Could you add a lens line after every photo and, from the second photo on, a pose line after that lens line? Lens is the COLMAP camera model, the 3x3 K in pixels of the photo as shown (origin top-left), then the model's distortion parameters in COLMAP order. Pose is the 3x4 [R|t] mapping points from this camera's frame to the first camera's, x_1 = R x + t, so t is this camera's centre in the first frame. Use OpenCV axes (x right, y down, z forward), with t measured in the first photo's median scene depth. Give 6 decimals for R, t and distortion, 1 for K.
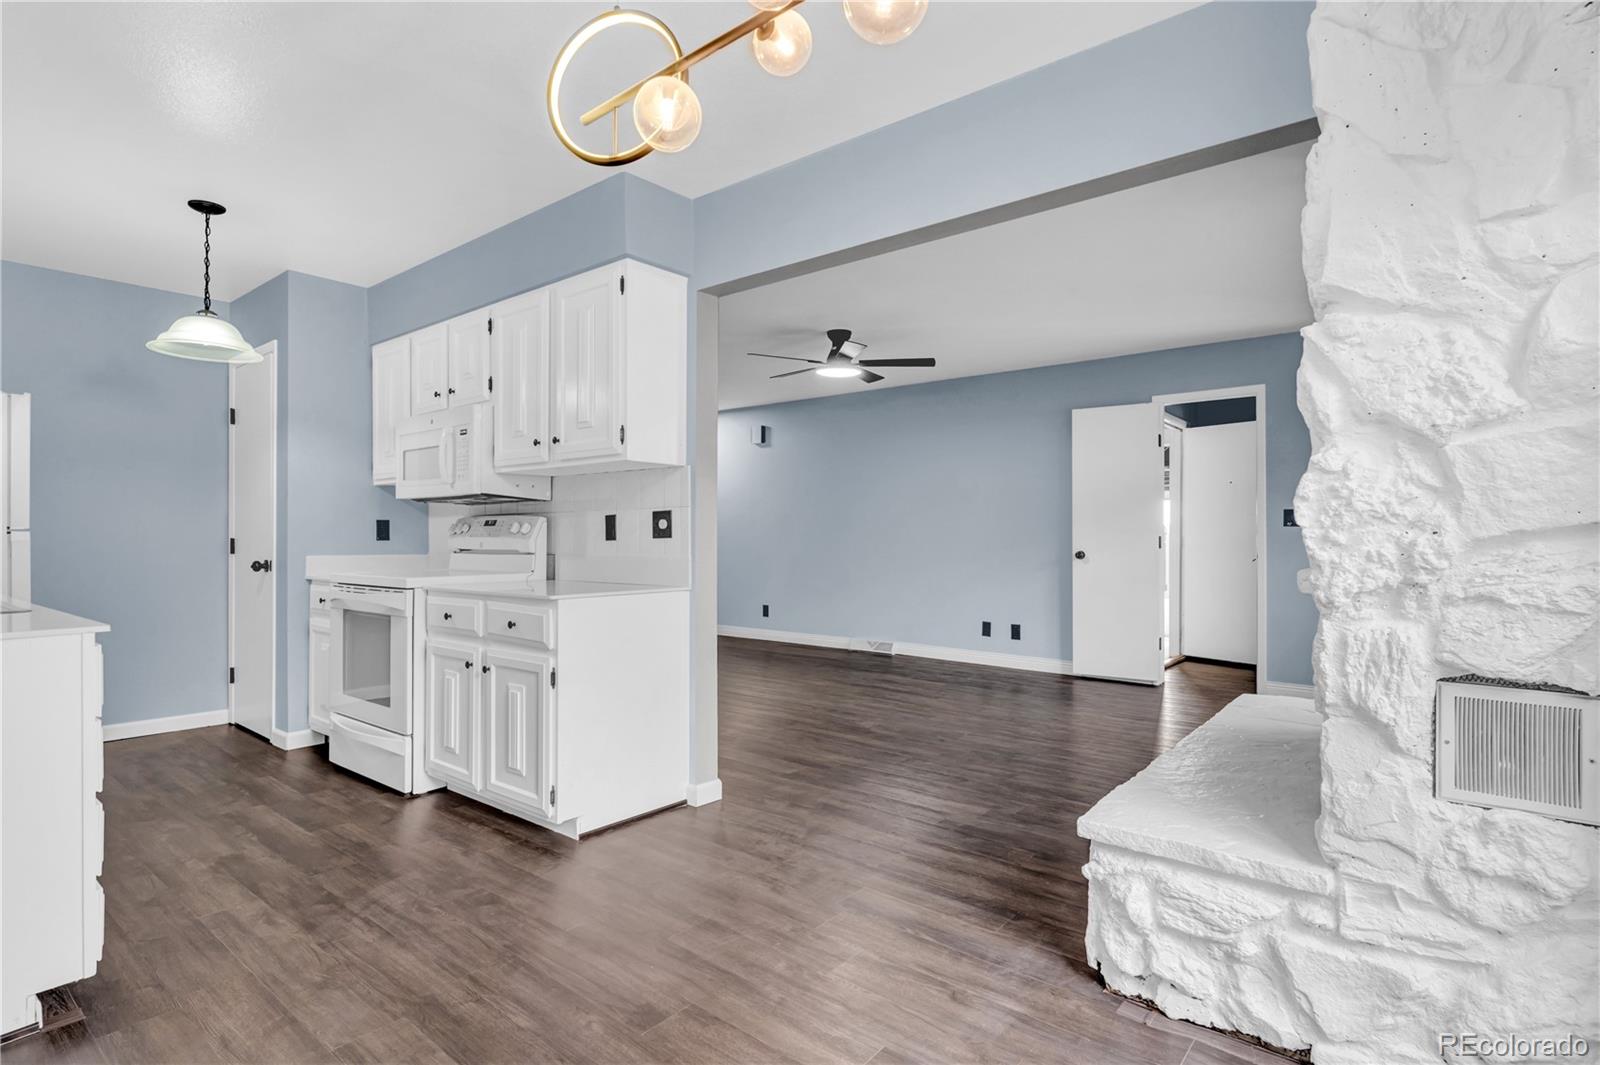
lens RADIAL K [[797.9, 0, 826.9], [0, 797.9, 535.6], [0, 0, 1]] dist [-0.001038, -0.006556]
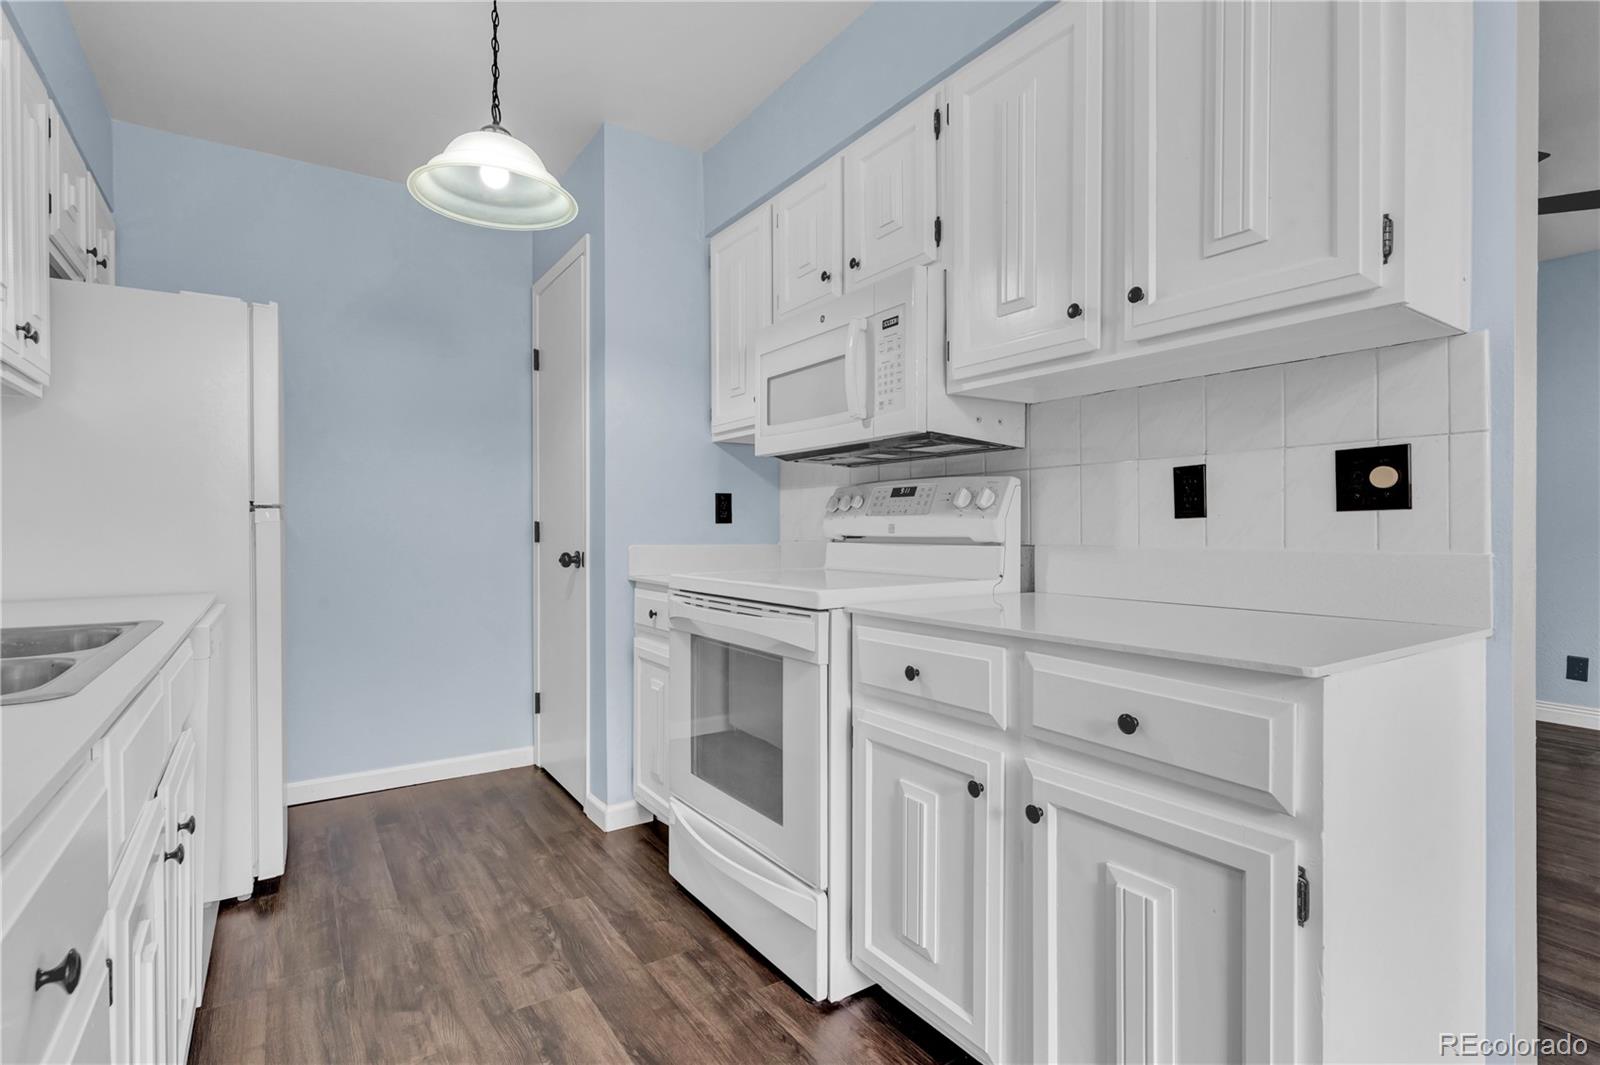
lens RADIAL K [[797.5, 0, 800.0], [0, 797.5, 532.5], [0, 0, 1]] dist [-0.002400, -0.000463]
pose [[0.947516, 0.000237, -0.319709, -0.332813], [0.002465, 0.999965, 0.008046, 0.010124], [0.319700, -0.008411, 0.947482, 0.449344]]
